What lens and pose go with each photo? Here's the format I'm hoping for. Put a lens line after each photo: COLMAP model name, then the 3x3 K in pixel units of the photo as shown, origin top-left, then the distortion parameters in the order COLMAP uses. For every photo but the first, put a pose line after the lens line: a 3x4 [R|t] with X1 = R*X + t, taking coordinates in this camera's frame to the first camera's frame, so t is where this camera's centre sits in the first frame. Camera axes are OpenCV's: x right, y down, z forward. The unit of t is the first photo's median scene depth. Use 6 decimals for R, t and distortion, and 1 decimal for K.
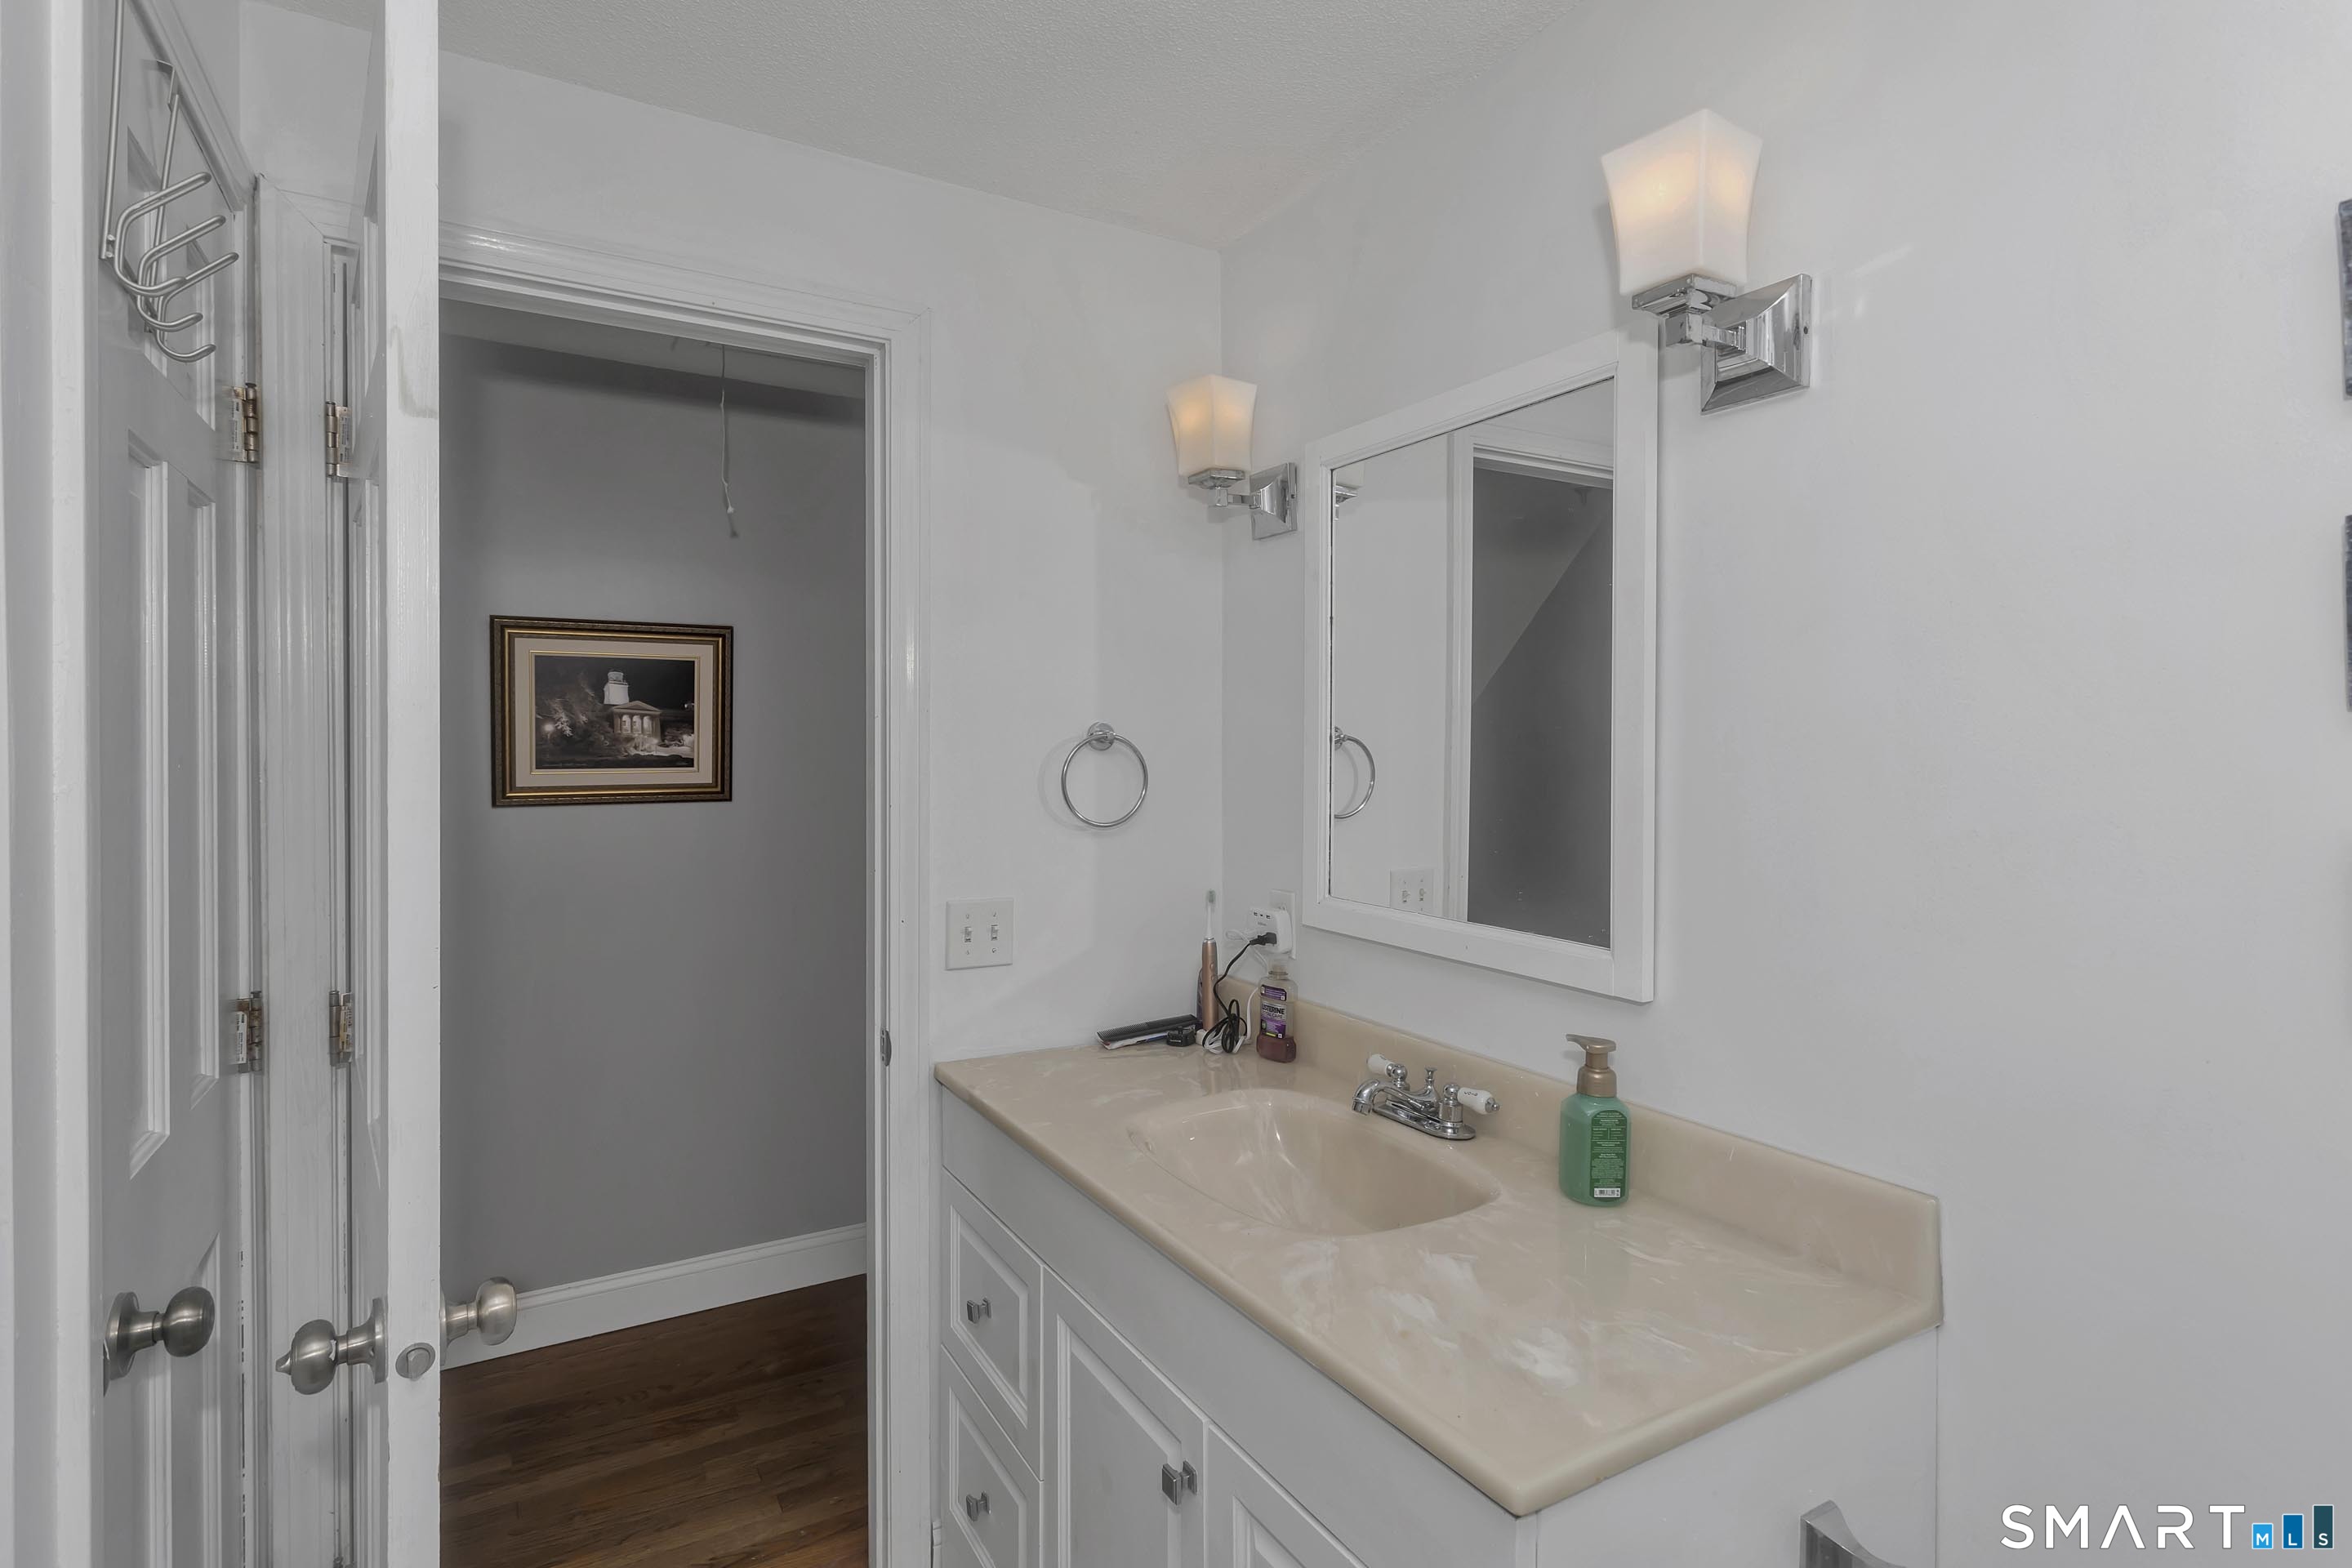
lens RADIAL K [[1158.7, 0, 1155.2], [0, 1158.7, 737.9], [0, 0, 1]] dist [-0.001309, 0.000980]
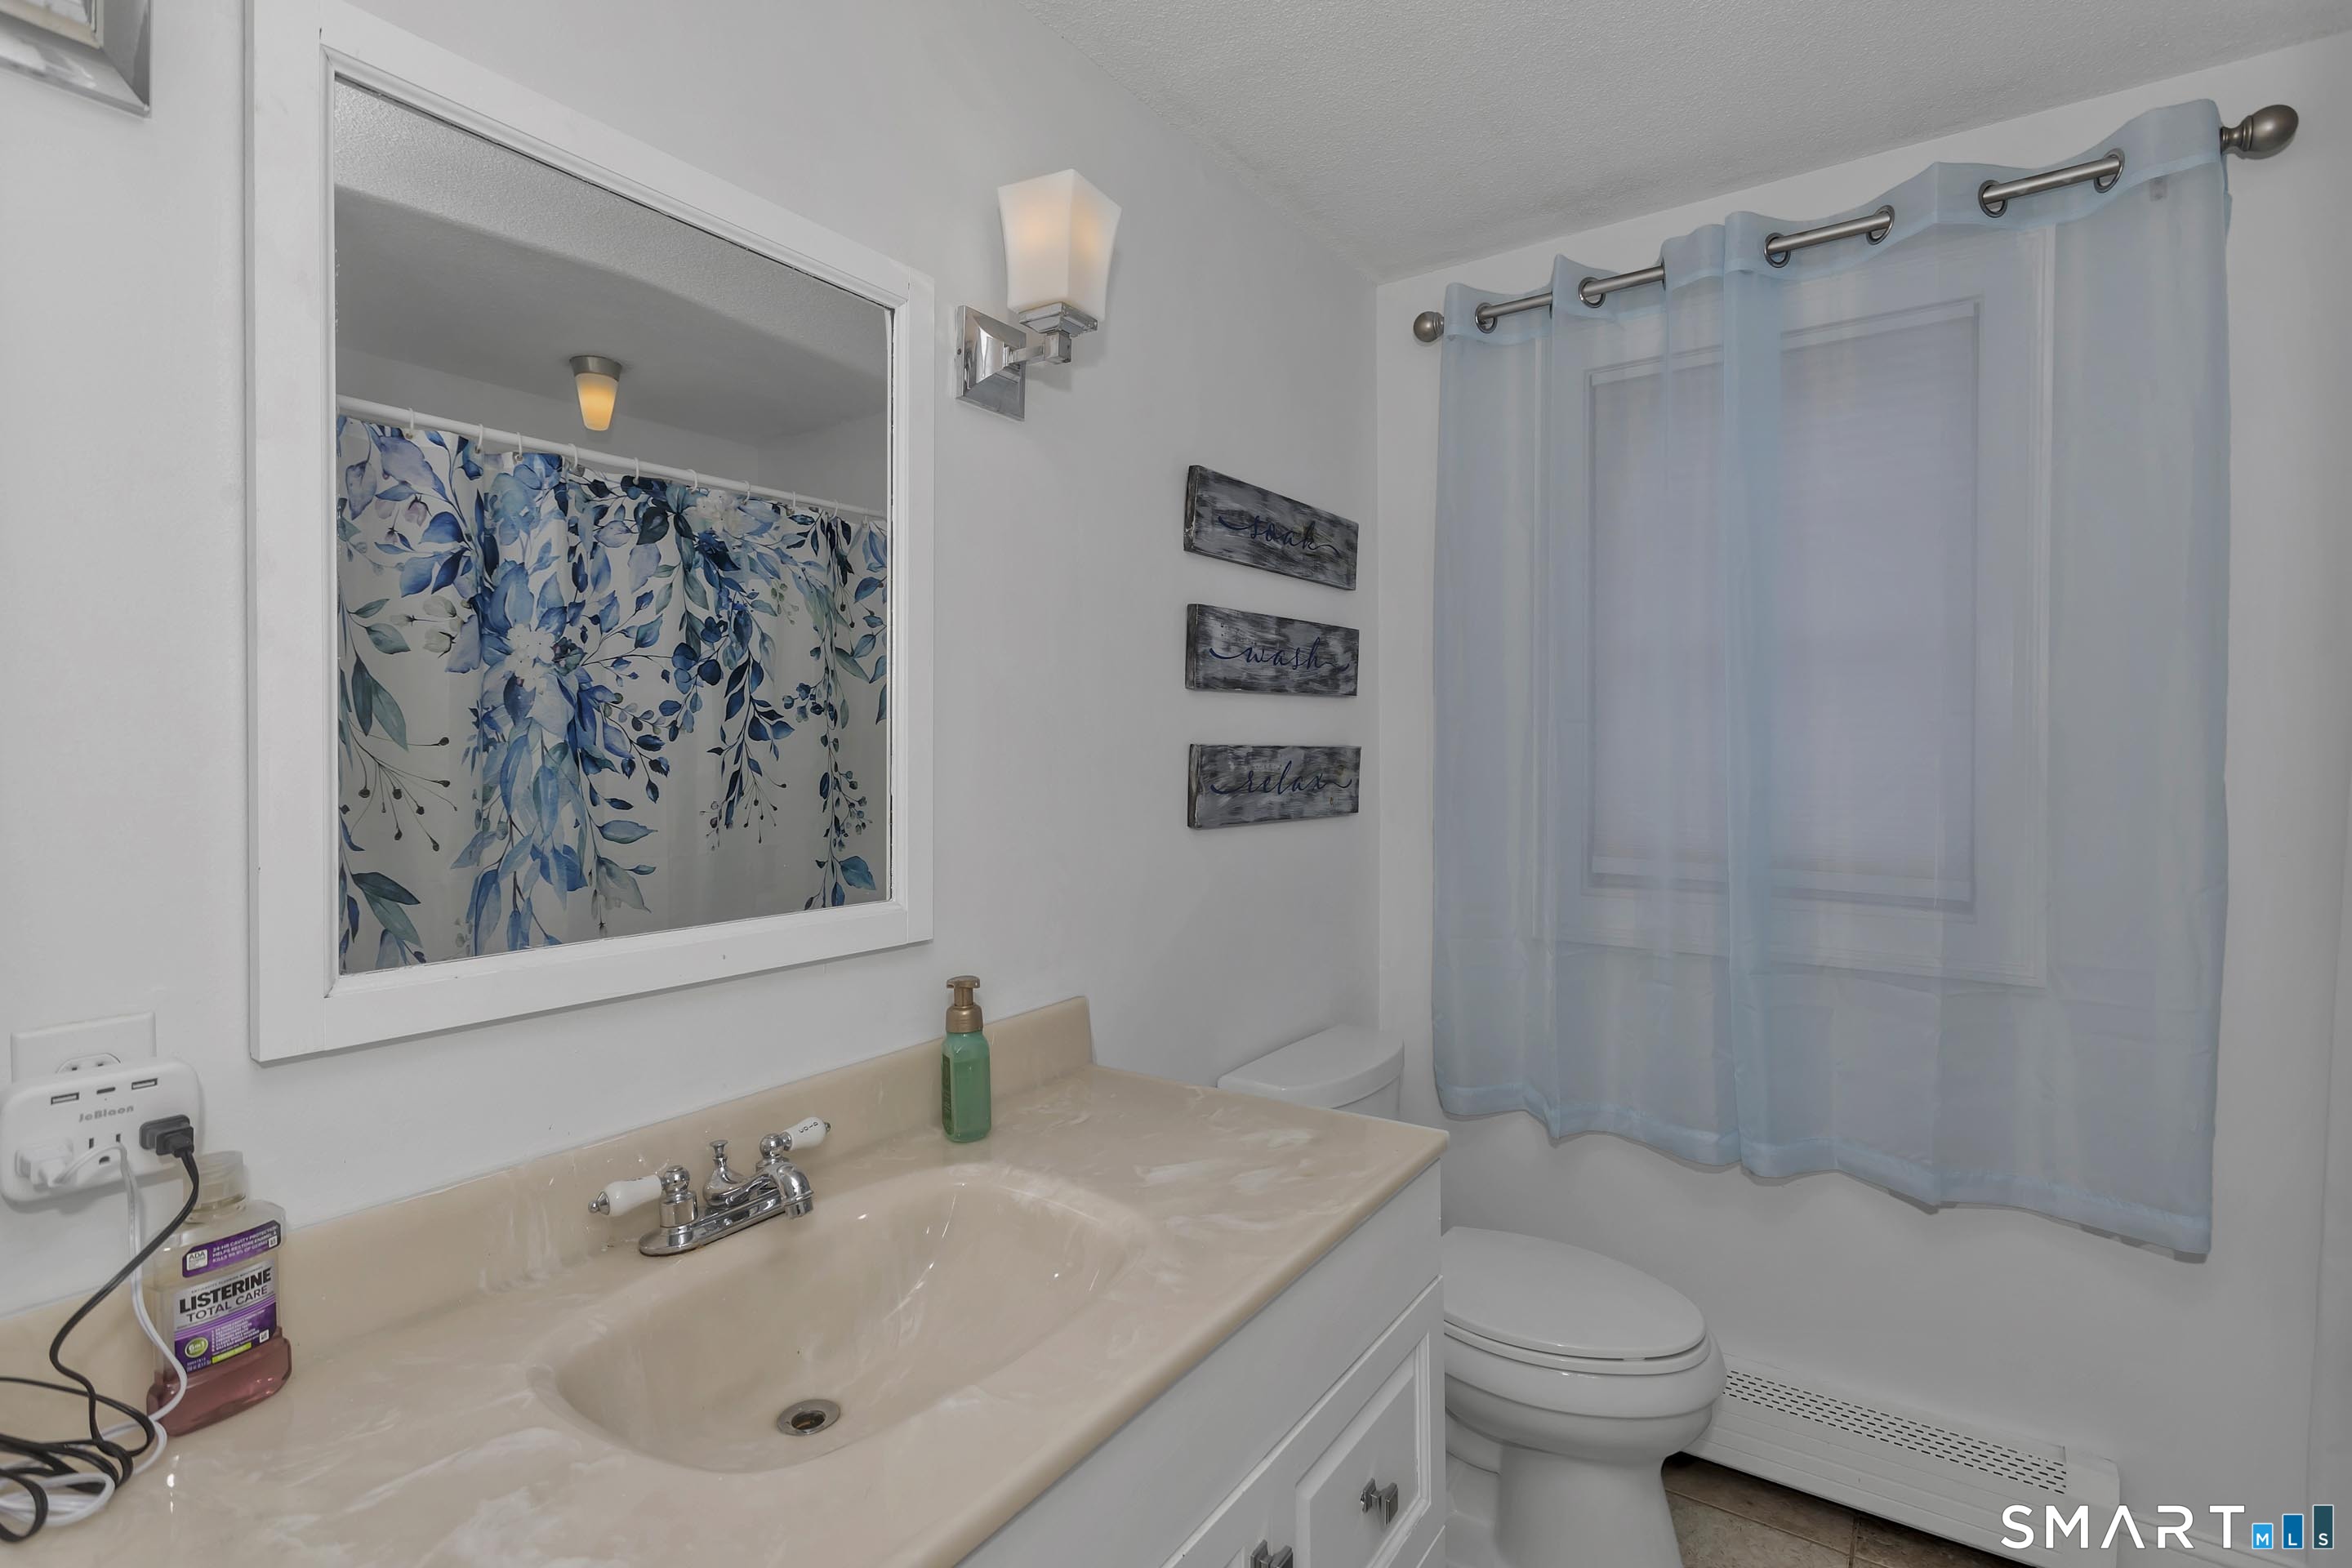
lens RADIAL K [[1158.7, 0, 1155.2], [0, 1158.7, 737.9], [0, 0, 1]] dist [-0.001309, 0.000980]
pose [[-0.452806, 0.010043, 0.891552, -0.641682], [-0.011215, 0.999793, -0.016958, 0.056008], [-0.891538, -0.017678, -0.452600, 1.343830]]
